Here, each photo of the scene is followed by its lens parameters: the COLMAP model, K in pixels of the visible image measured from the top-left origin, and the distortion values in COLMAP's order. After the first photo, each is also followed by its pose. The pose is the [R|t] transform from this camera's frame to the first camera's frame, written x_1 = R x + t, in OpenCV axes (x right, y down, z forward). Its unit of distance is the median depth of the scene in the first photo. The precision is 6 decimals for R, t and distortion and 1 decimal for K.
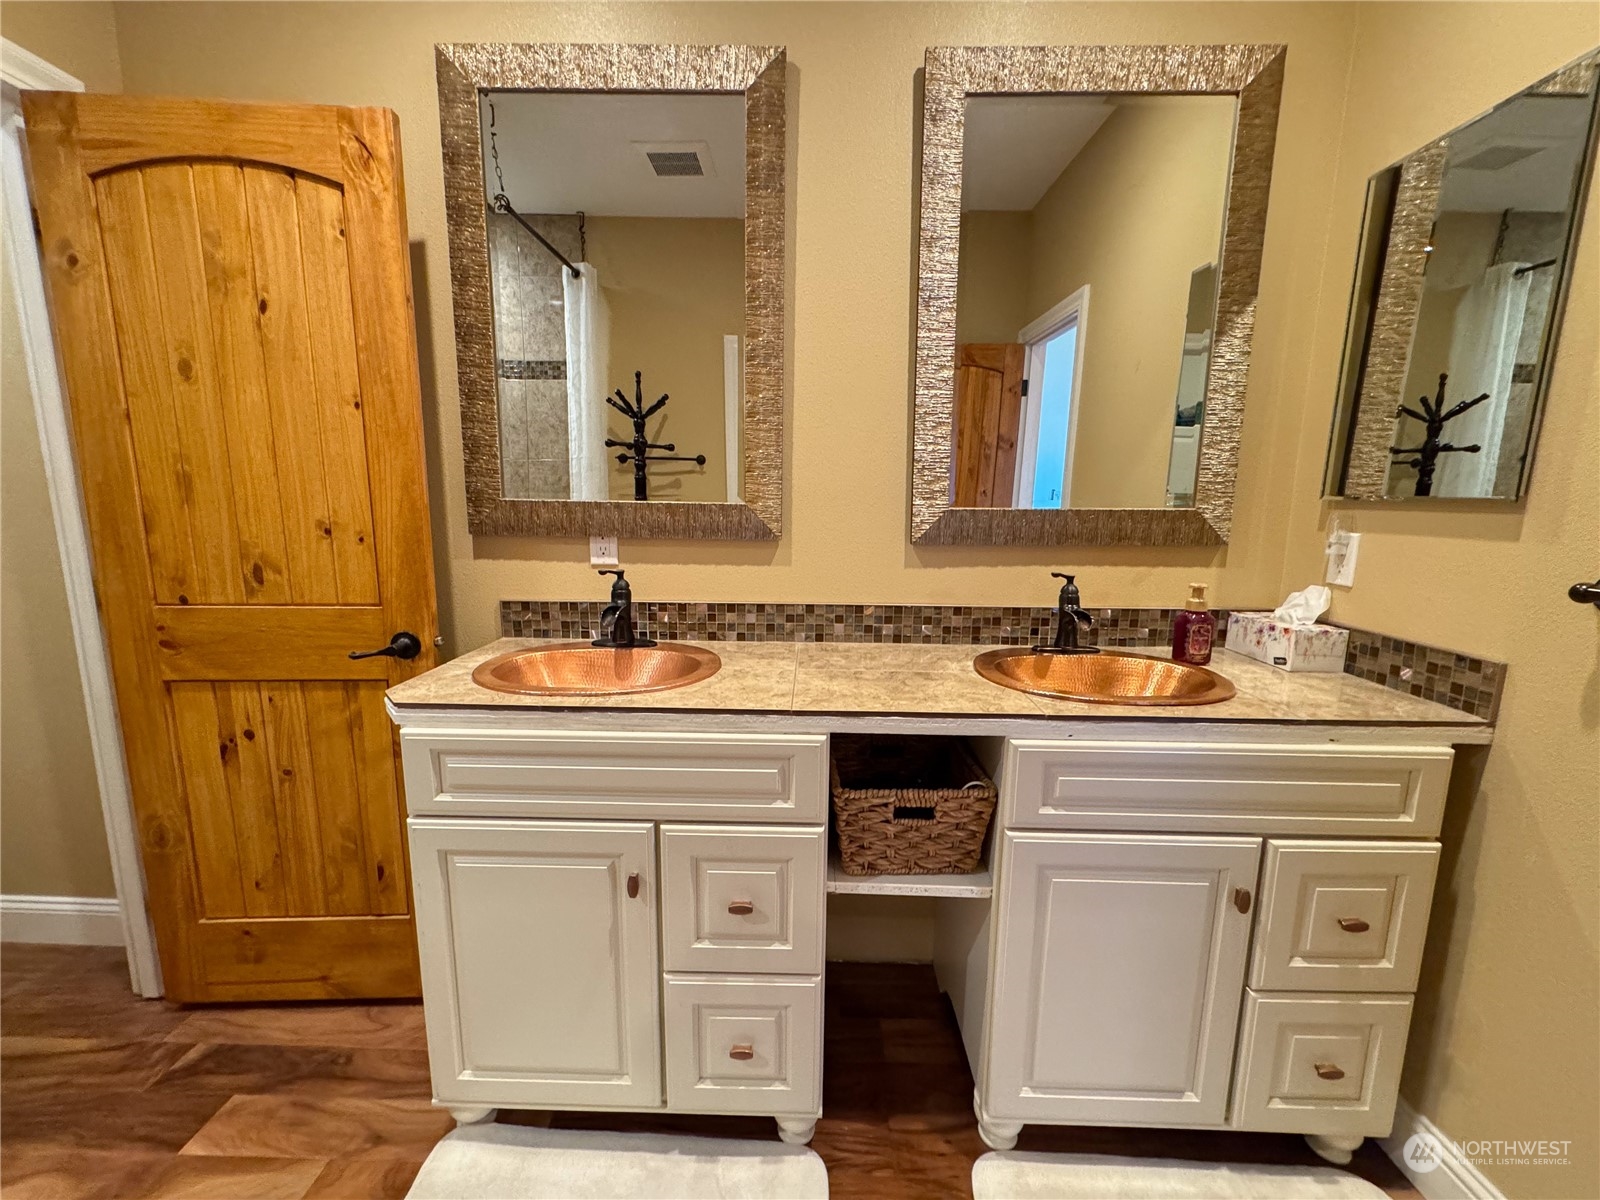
lens RADIAL K [[638.3, 0, 799.5], [0, 638.3, 598.4], [0, 0, 1]] dist [-0.002108, 0.000156]
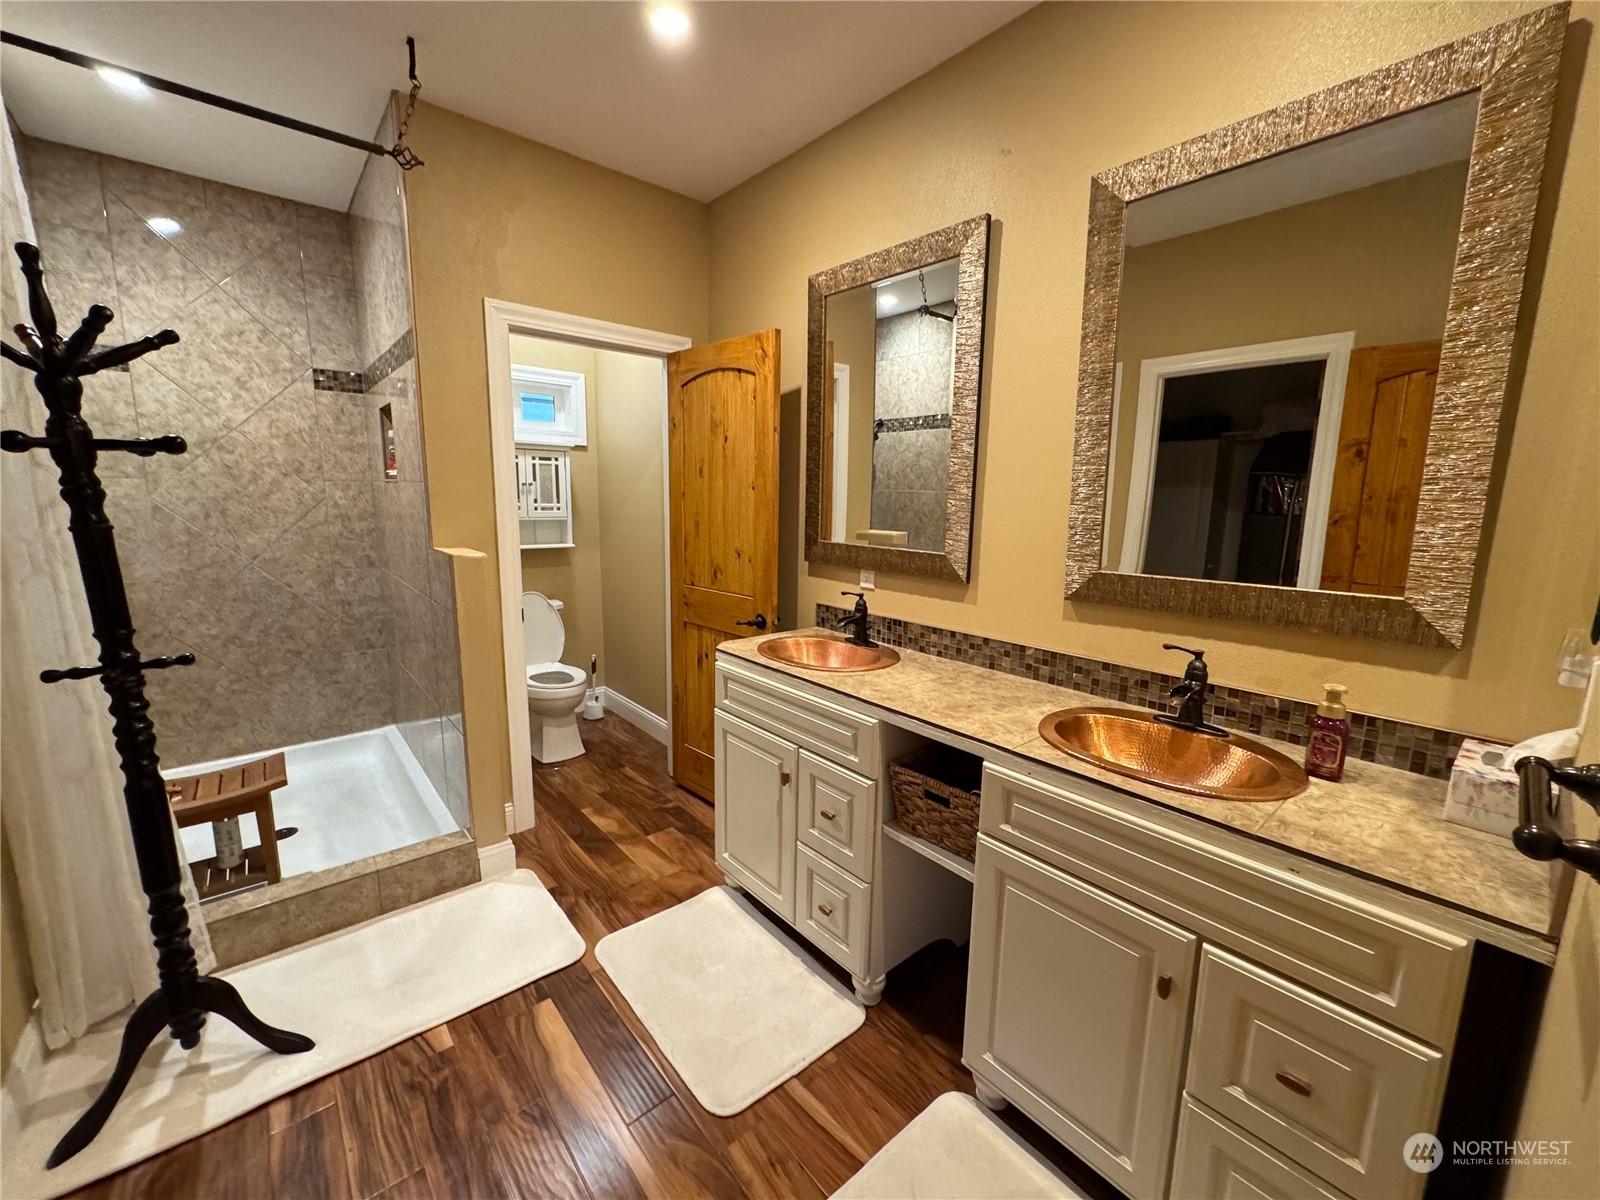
lens RADIAL K [[638.3, 0, 799.5], [0, 638.3, 598.4], [0, 0, 1]] dist [-0.002108, 0.000156]
pose [[0.666679, 0.119650, -0.735678, 0.785019], [-0.125985, 0.990919, 0.046993, -0.091485], [0.734620, 0.061355, 0.675699, -0.123428]]
